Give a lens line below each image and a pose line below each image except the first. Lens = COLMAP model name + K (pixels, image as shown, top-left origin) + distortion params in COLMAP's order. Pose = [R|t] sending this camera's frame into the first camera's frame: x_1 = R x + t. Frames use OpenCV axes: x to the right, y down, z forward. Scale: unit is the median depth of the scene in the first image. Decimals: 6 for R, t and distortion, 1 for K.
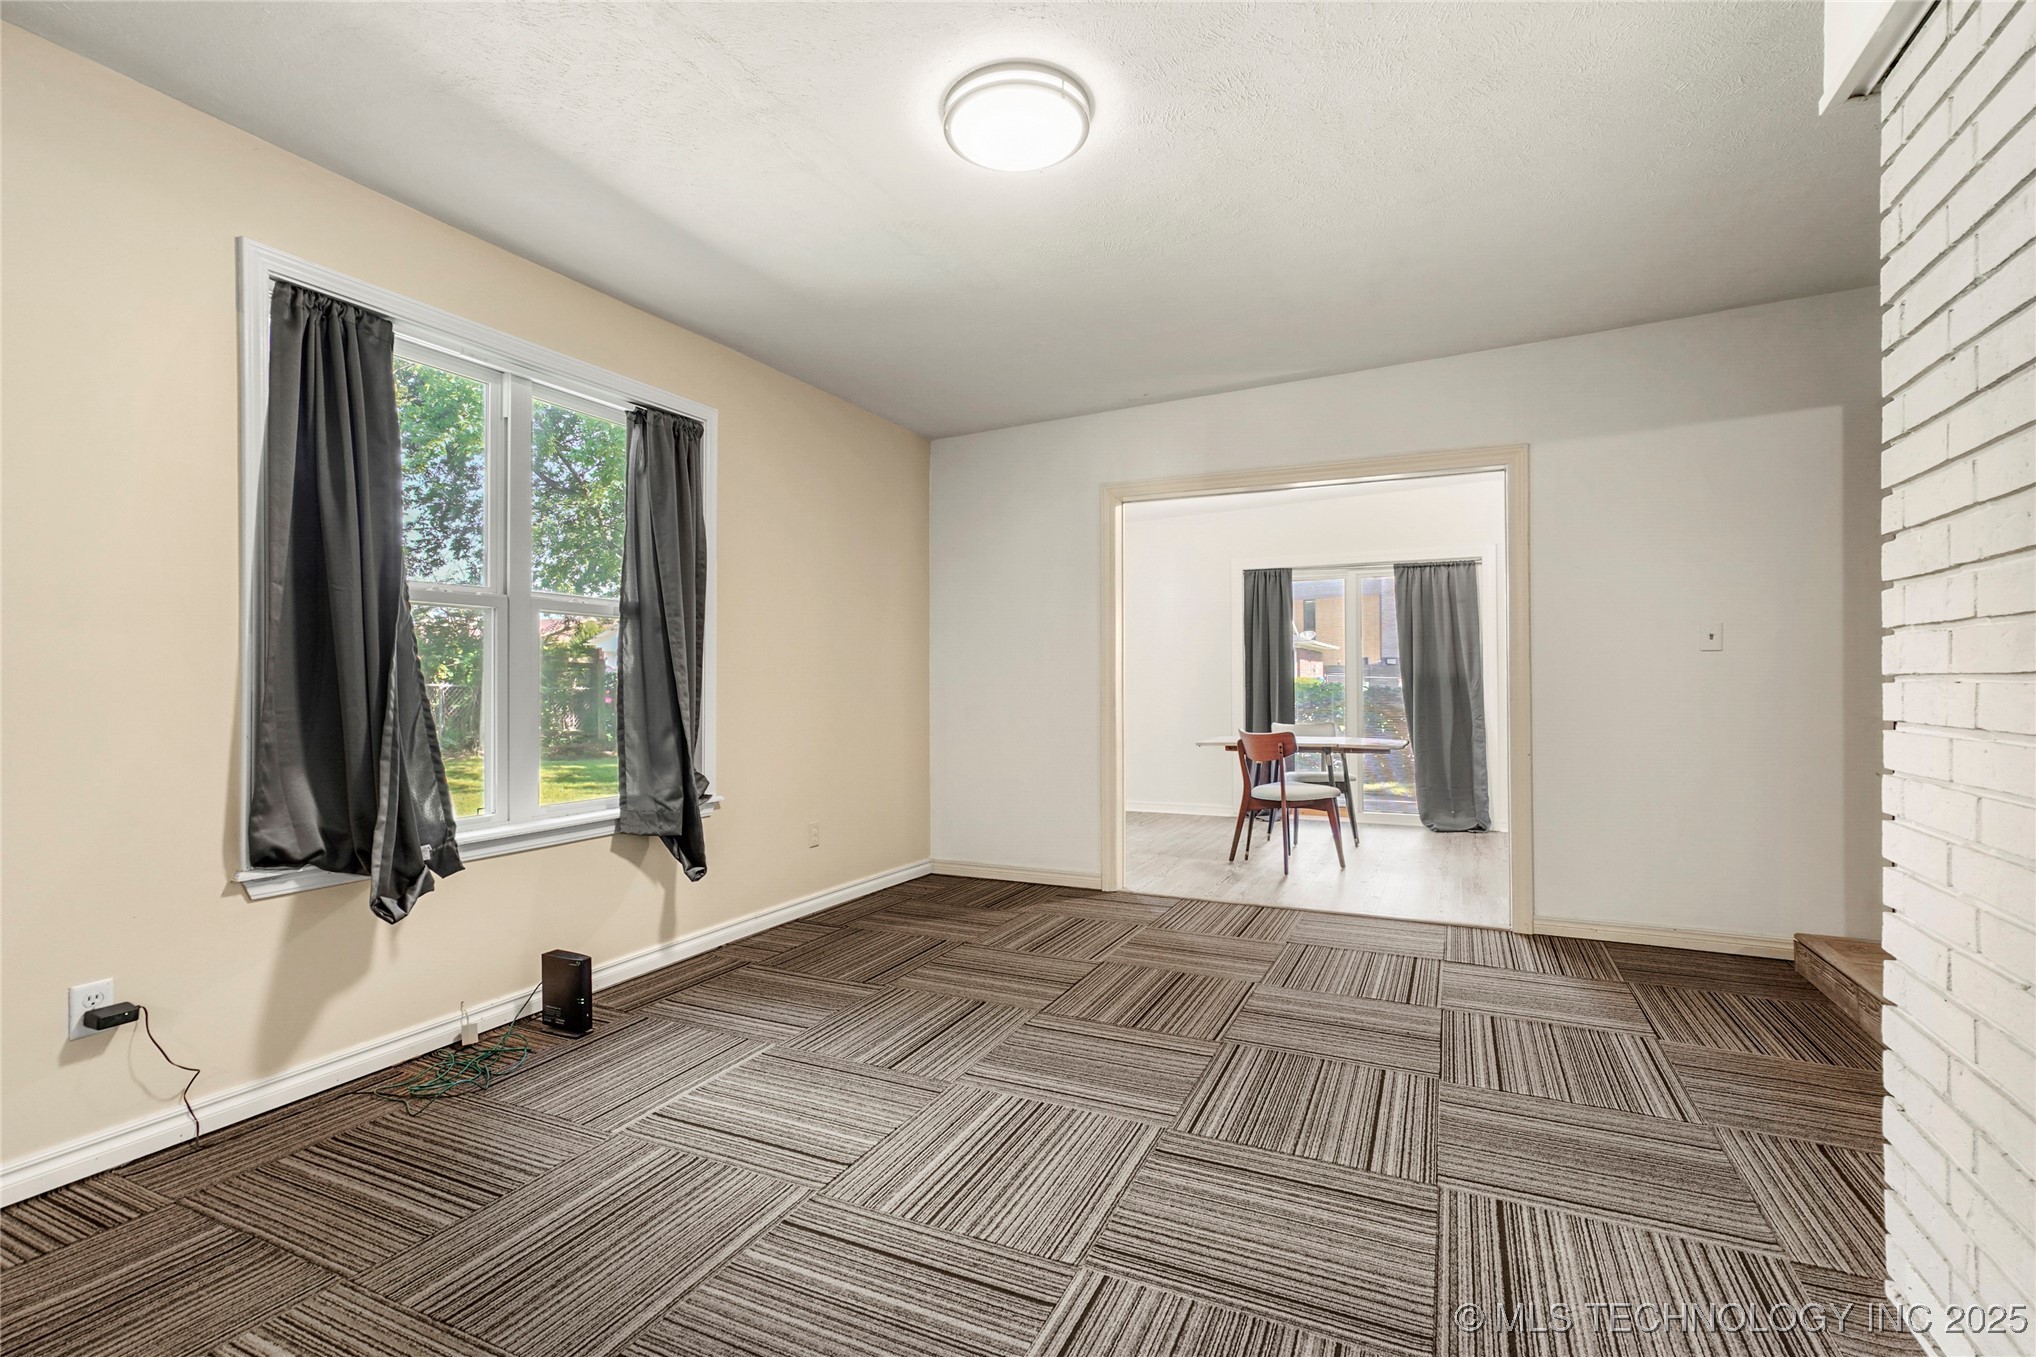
lens RADIAL K [[959.8, 0, 1013.7], [0, 959.8, 675.6], [0, 0, 1]] dist [0.000795, 0.005118]
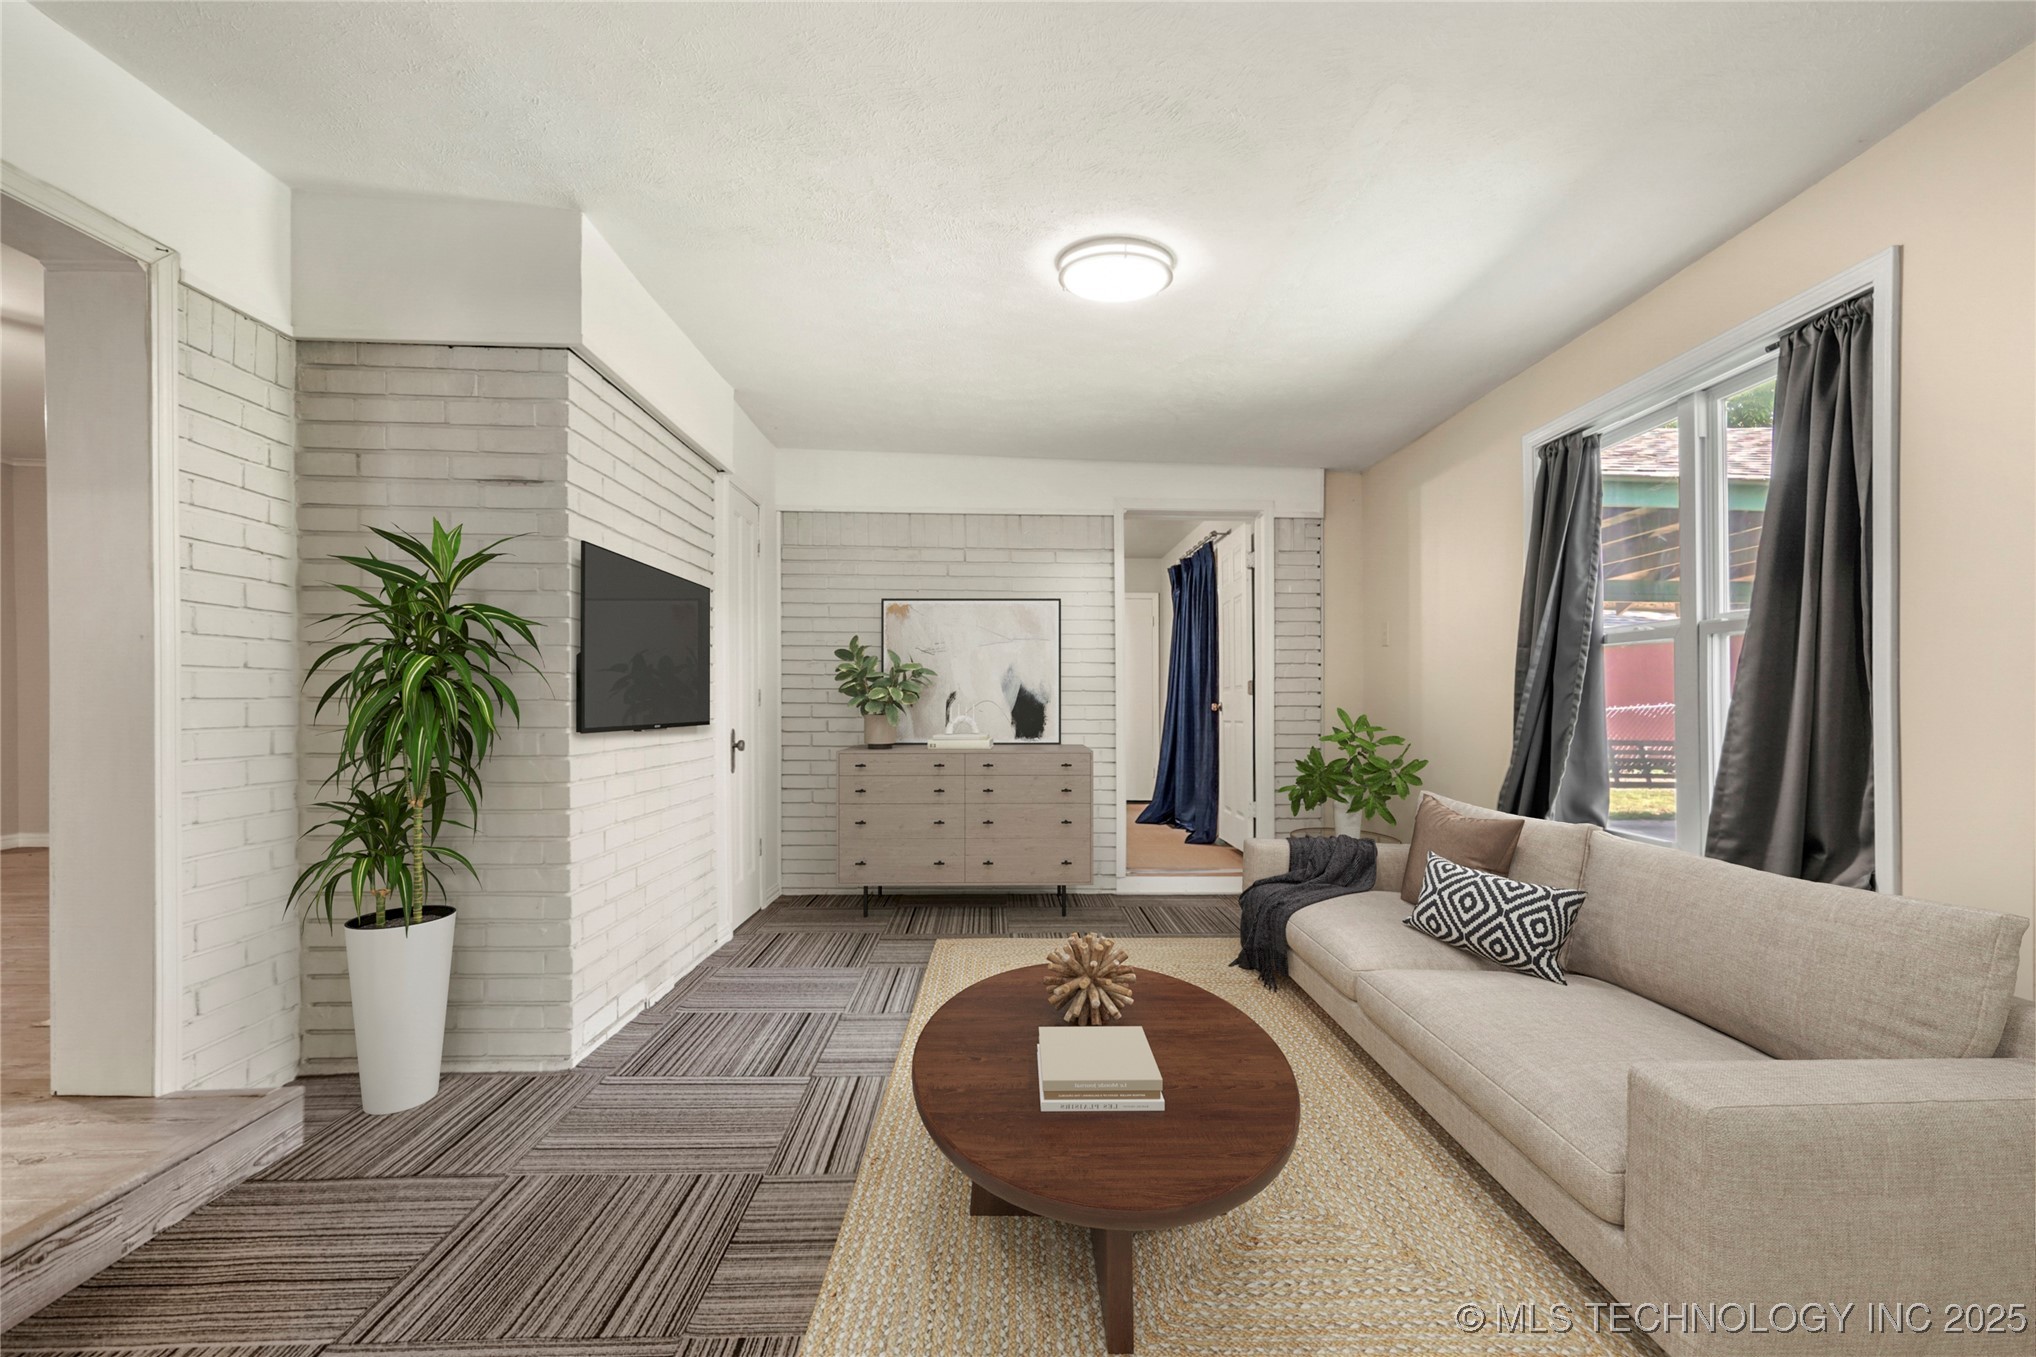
lens RADIAL K [[959.8, 0, 1019.8], [0, 959.8, 690.6], [0, 0, 1]] dist [0.000795, 0.005118]
pose [[-0.896391, -0.005893, -0.443225, 0.290761], [0.001261, 0.999874, -0.015845, 0.002637], [0.443263, -0.014762, -0.896270, 0.875881]]
